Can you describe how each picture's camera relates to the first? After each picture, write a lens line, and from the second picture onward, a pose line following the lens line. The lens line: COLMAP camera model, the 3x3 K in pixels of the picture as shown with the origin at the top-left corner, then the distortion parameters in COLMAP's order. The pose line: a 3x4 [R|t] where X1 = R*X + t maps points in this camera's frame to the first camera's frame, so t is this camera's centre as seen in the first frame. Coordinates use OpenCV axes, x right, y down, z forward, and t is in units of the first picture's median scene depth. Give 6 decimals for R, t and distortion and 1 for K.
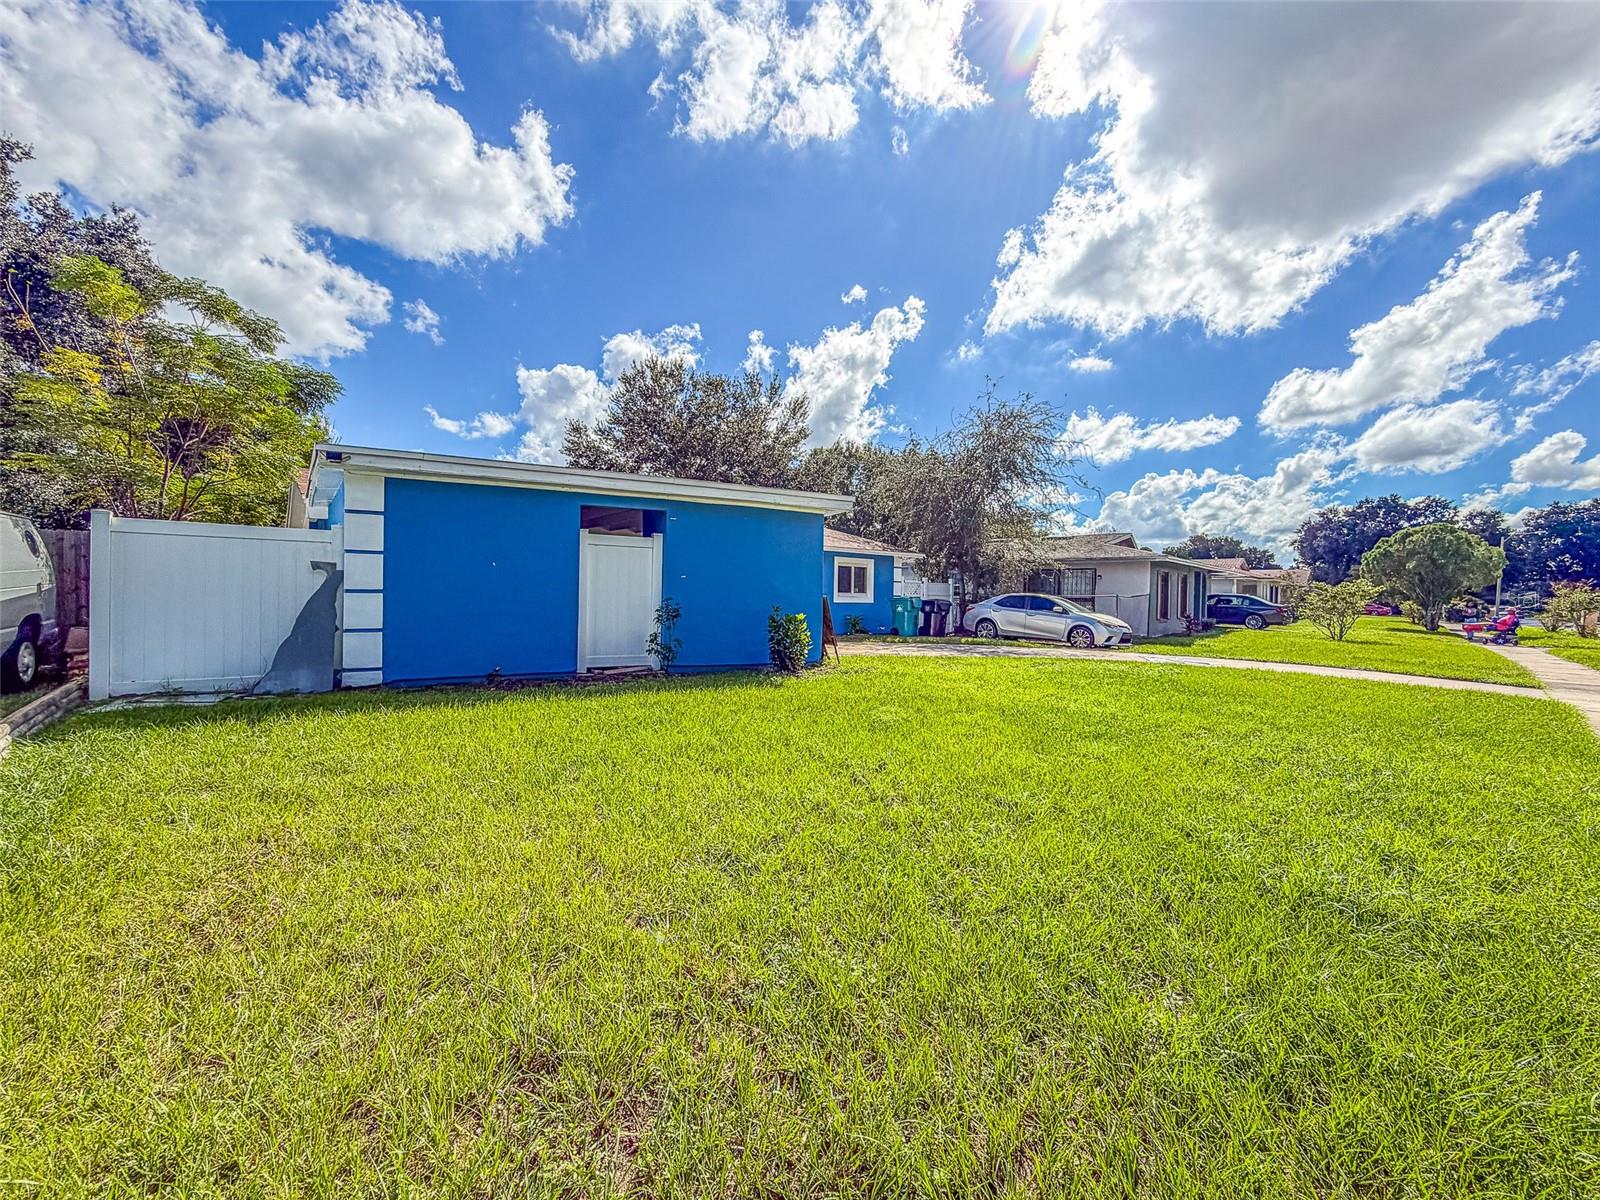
lens RADIAL K [[642.5, 0, 794.1], [0, 642.5, 600.9], [0, 0, 1]] dist [0.001203, -0.000158]
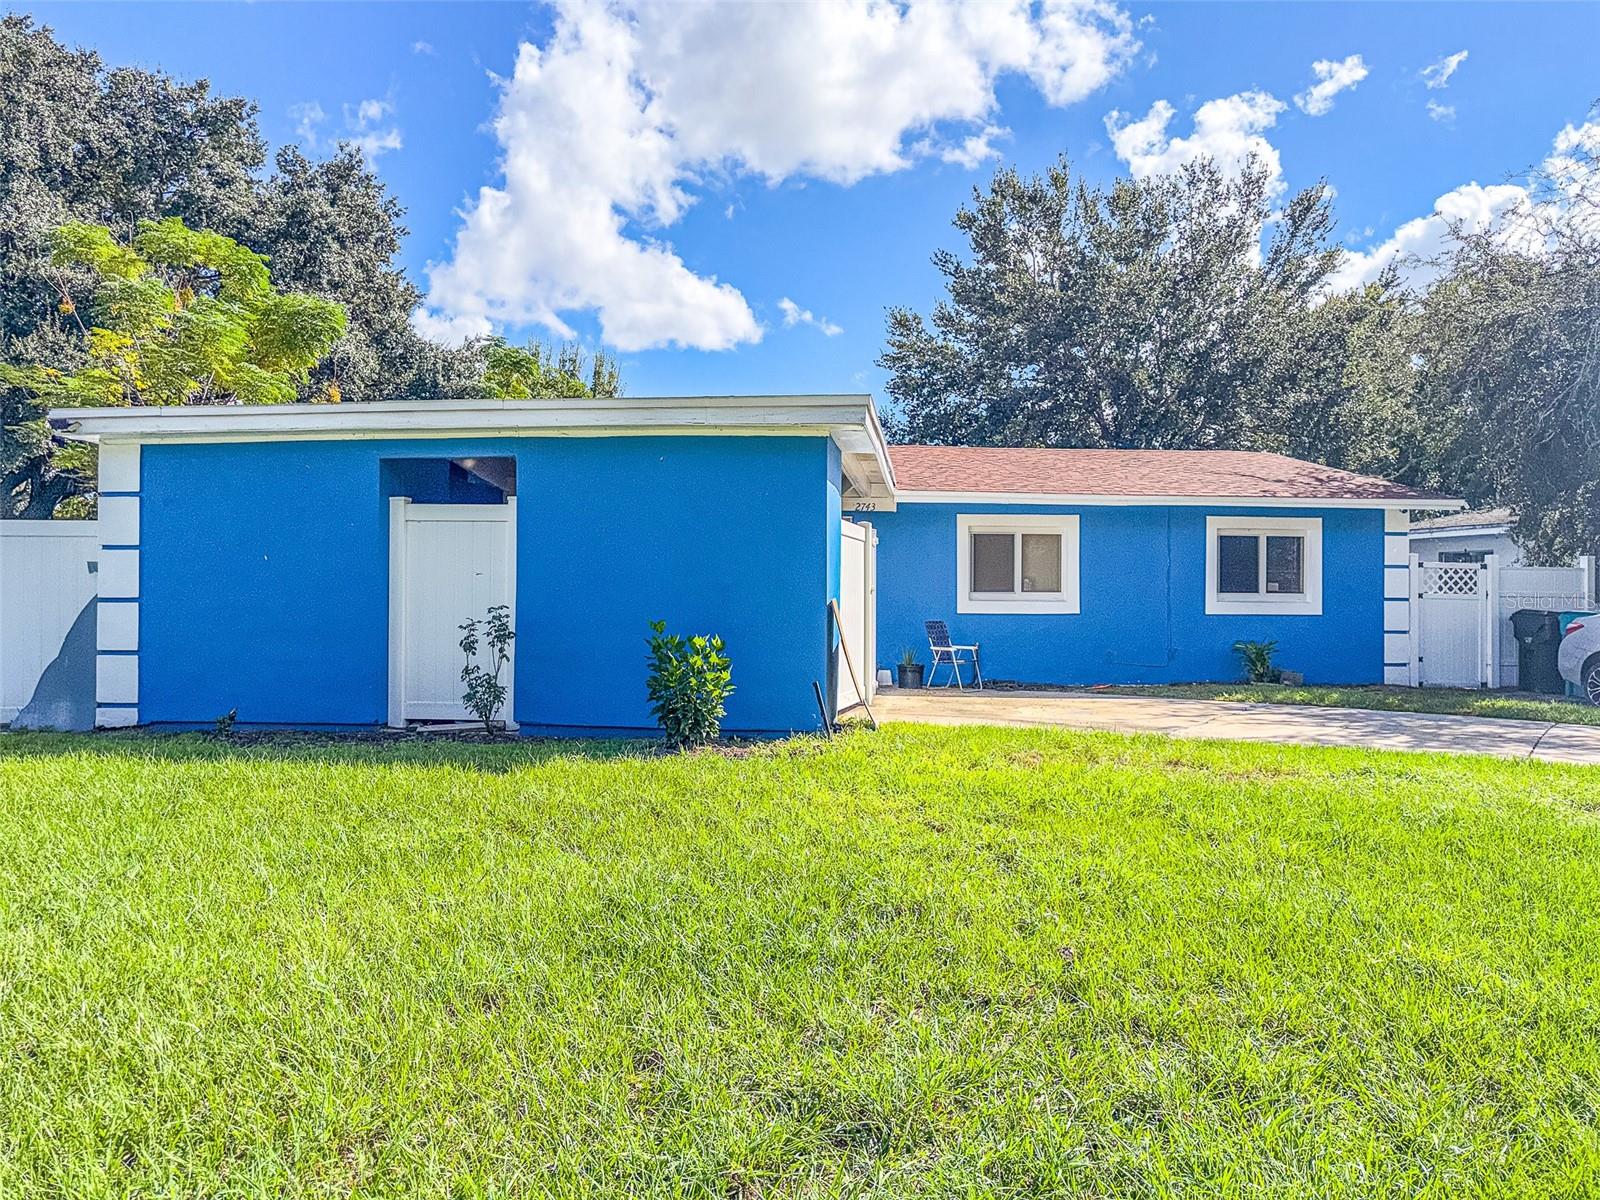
lens RADIAL K [[1134.4, 0, 794.3], [0, 1134.4, 605.2], [0, 0, 1]] dist [-0.004980, 0.001649]
pose [[0.822818, -0.008070, -0.568248, 0.320462], [0.003643, 0.999954, -0.008926, 0.002633], [0.568294, 0.005275, 0.822809, 0.161317]]
